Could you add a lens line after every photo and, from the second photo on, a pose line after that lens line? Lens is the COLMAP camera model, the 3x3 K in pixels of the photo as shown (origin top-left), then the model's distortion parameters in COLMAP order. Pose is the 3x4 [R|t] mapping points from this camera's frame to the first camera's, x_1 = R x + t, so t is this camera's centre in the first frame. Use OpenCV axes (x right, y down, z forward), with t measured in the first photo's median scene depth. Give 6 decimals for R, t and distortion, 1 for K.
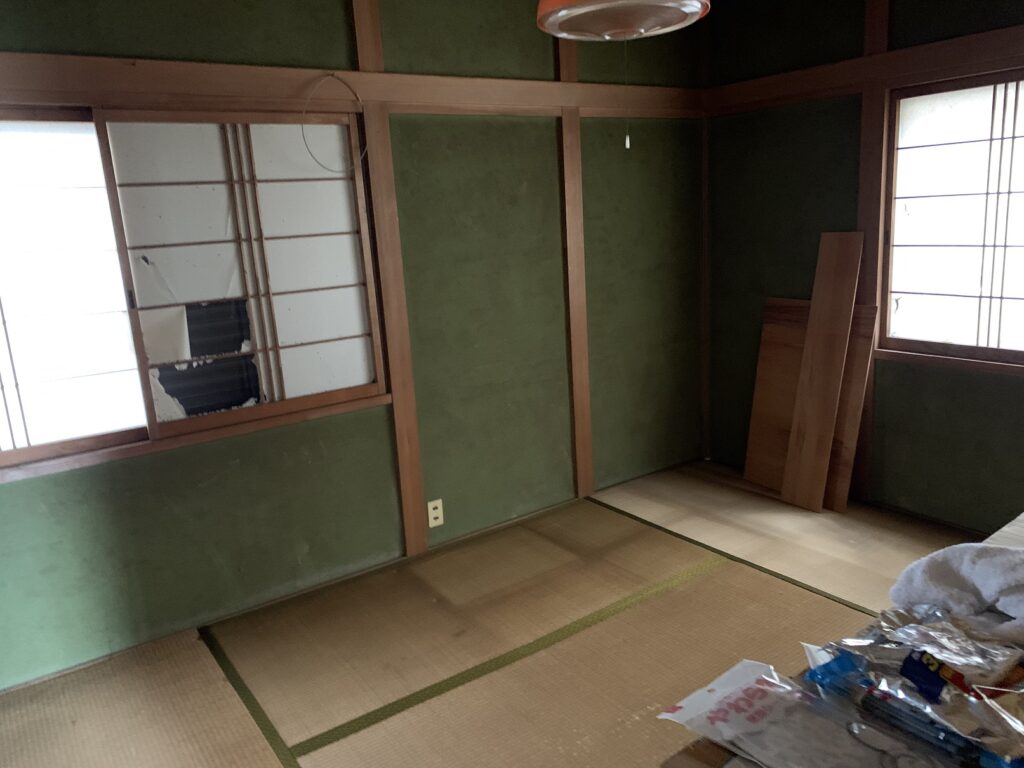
lens RADIAL K [[781.1, 0, 529.7], [0, 781.1, 380.4], [0, 0, 1]] dist [0.068157, -0.090258]
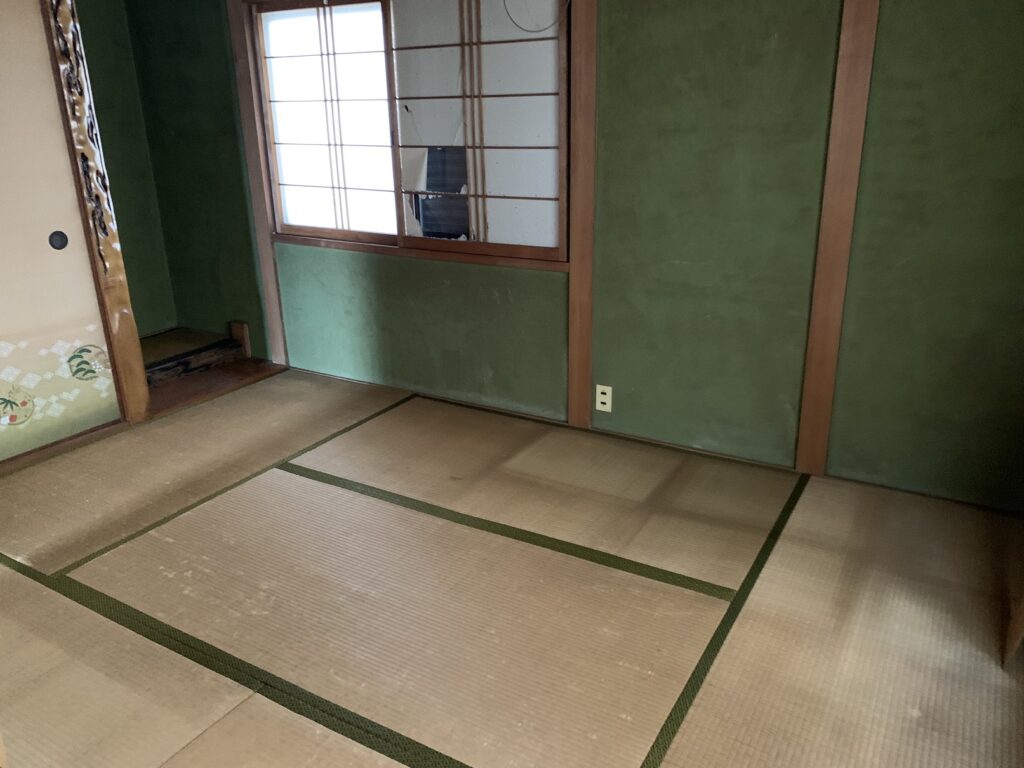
lens RADIAL K [[781.1, 0, 529.7], [0, 781.1, 380.4], [0, 0, 1]] dist [0.068157, -0.090258]
pose [[0.398260, 0.345721, -0.849627, 0.786633], [-0.205795, 0.936318, 0.284530, -0.130447], [0.893889, 0.061532, 0.444045, 0.568904]]
